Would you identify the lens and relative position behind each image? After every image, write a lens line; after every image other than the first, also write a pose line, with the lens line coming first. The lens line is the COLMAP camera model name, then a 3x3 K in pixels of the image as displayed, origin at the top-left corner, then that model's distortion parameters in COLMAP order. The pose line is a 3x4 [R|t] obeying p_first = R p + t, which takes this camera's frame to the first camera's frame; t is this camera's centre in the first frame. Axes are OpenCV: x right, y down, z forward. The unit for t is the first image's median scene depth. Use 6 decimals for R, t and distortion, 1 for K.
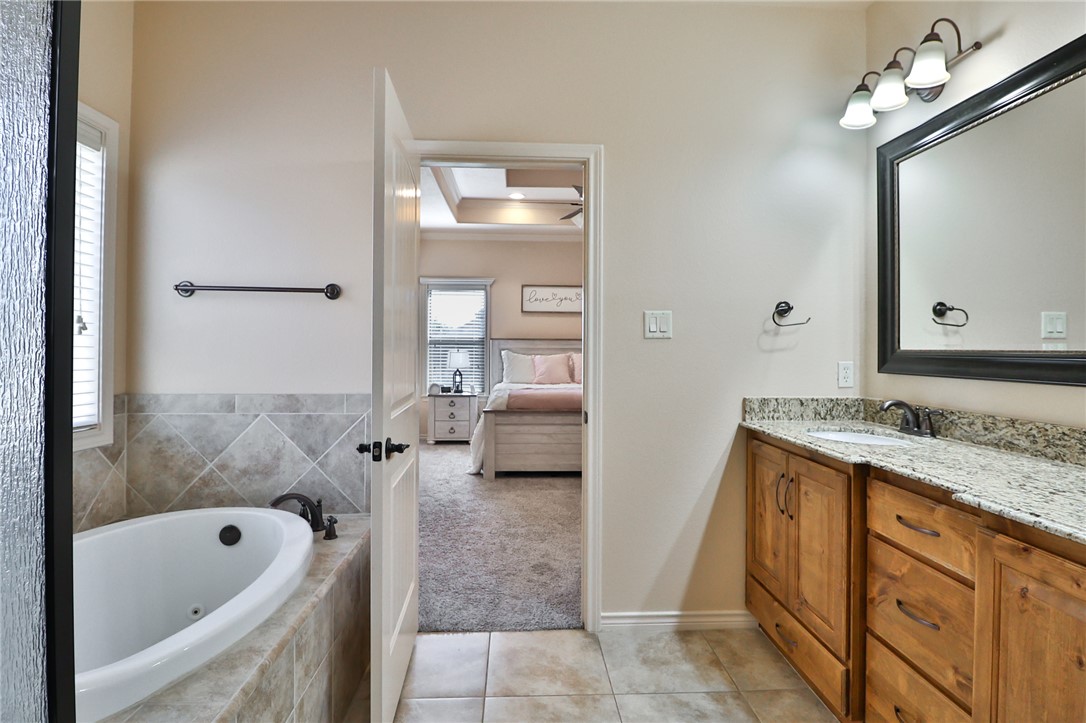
lens RADIAL K [[554.4, 0, 543.9], [0, 554.4, 354.1], [0, 0, 1]] dist [0.004502, 0.000551]
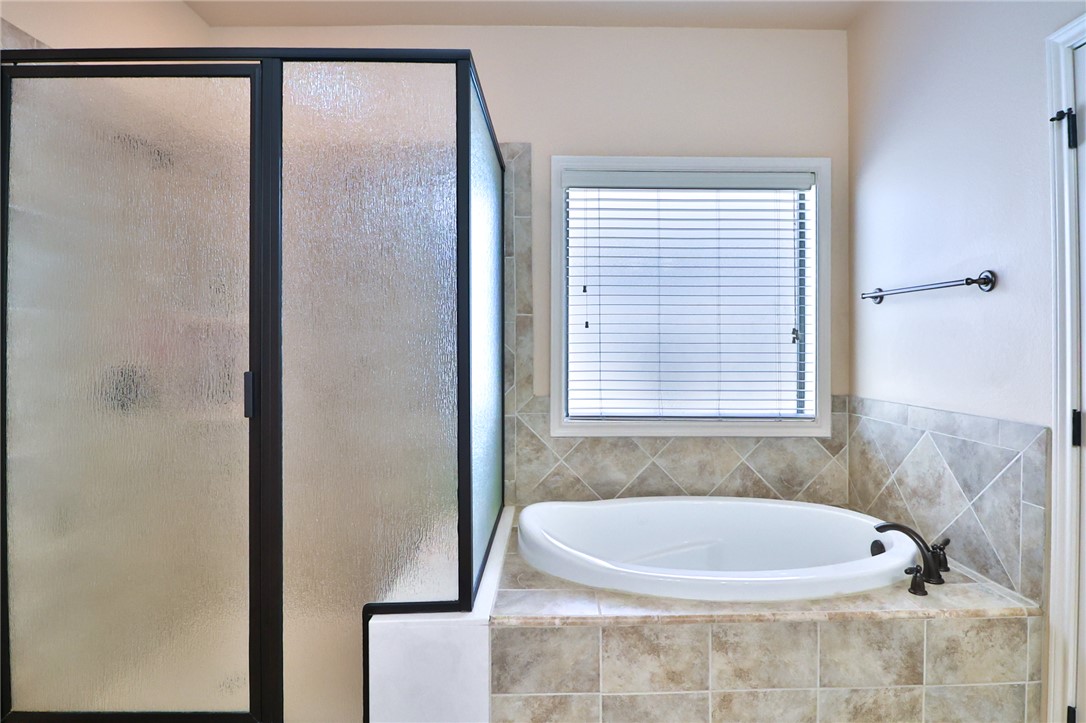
lens RADIAL K [[573.4, 0, 542.8], [0, 573.4, 353.2], [0, 0, 1]] dist [-0.004869, -0.001055]
pose [[-0.035127, 0.007917, -0.999351, 0.411802], [-0.004614, 0.999957, 0.008084, -0.018736], [0.999372, 0.004895, -0.035089, 0.427377]]
